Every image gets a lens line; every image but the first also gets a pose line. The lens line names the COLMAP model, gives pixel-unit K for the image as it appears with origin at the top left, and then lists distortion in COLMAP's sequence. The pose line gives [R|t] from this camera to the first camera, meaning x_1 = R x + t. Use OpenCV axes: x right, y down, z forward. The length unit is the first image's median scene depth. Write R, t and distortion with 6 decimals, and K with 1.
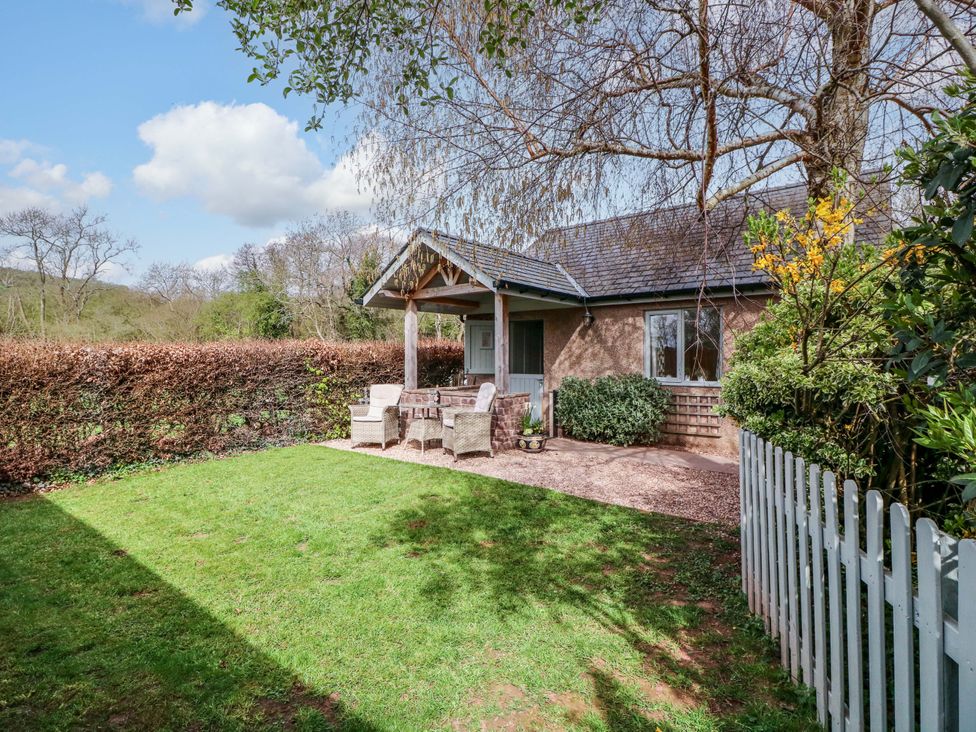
lens RADIAL K [[505.2, 0, 485.3], [0, 505.2, 356.6], [0, 0, 1]] dist [0.000095, -0.014423]
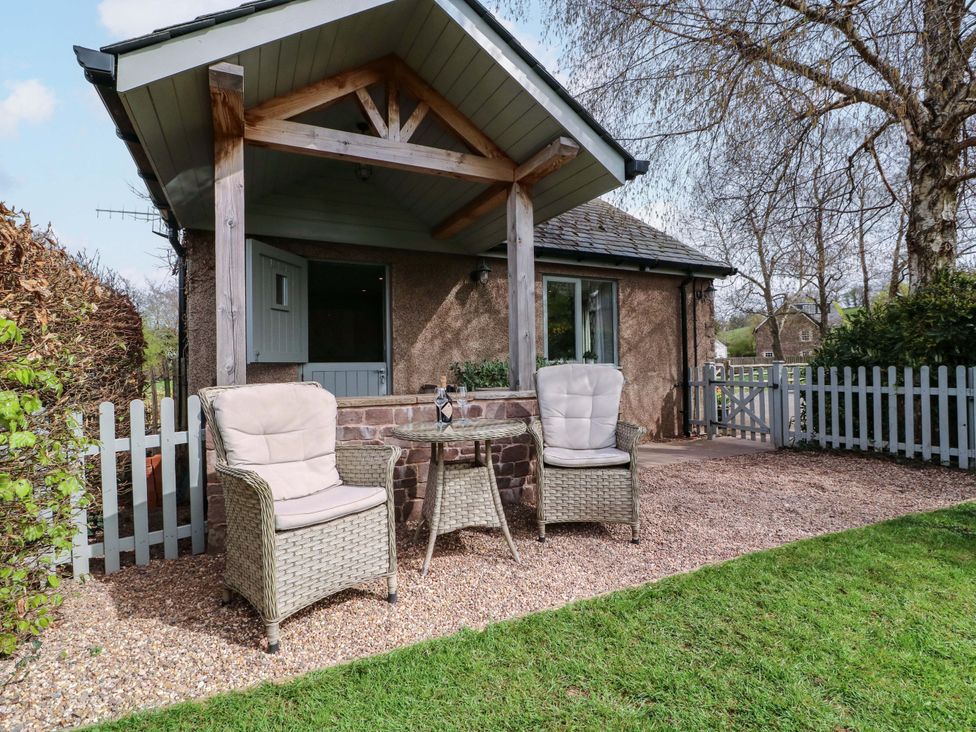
lens RADIAL K [[505.2, 0, 485.3], [0, 505.2, 356.6], [0, 0, 1]] dist [0.000095, -0.014423]
pose [[0.434834, -0.000975, 0.900510, -0.367569], [-0.002329, 0.999995, 0.002207, 0.028216], [-0.900508, -0.003057, 0.434829, 0.696240]]
